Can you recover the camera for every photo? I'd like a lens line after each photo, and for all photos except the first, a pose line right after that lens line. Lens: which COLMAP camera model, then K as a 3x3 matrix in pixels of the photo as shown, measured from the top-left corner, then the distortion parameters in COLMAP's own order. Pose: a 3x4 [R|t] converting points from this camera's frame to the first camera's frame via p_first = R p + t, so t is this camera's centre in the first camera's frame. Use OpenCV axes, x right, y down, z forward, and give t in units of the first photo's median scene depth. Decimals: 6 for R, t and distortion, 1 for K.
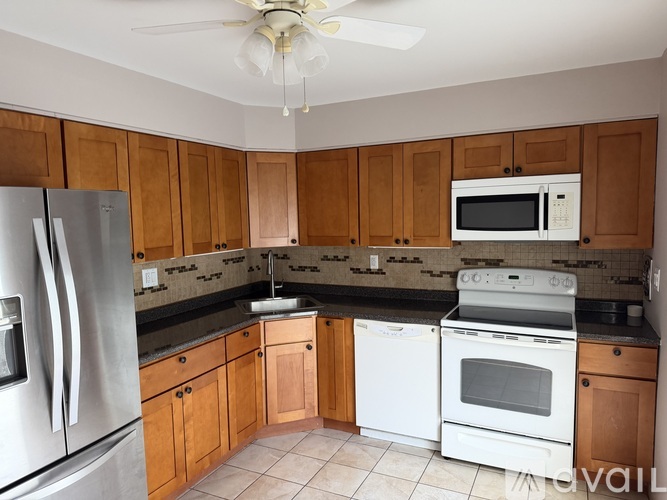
lens RADIAL K [[459.1, 0, 331.0], [0, 459.1, 256.4], [0, 0, 1]] dist [0.086289, -0.138194]
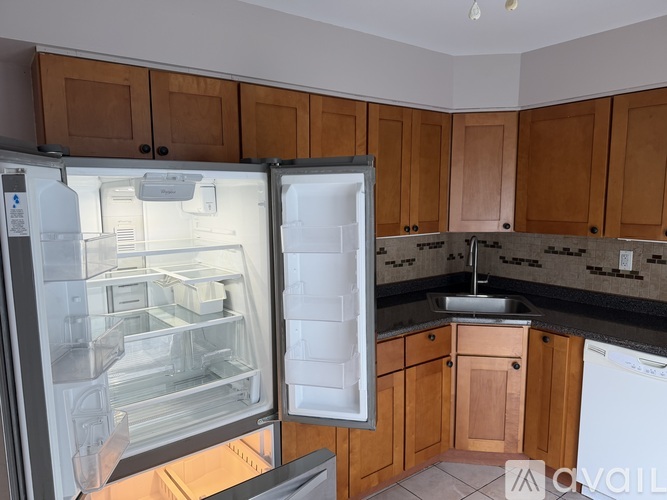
lens RADIAL K [[459.1, 0, 331.0], [0, 459.1, 256.4], [0, 0, 1]] dist [0.086289, -0.138194]
pose [[0.889233, 0.073801, -0.451462, 0.014632], [-0.055622, 0.997021, 0.053428, -0.007648], [0.454061, -0.022399, 0.890689, 0.175926]]
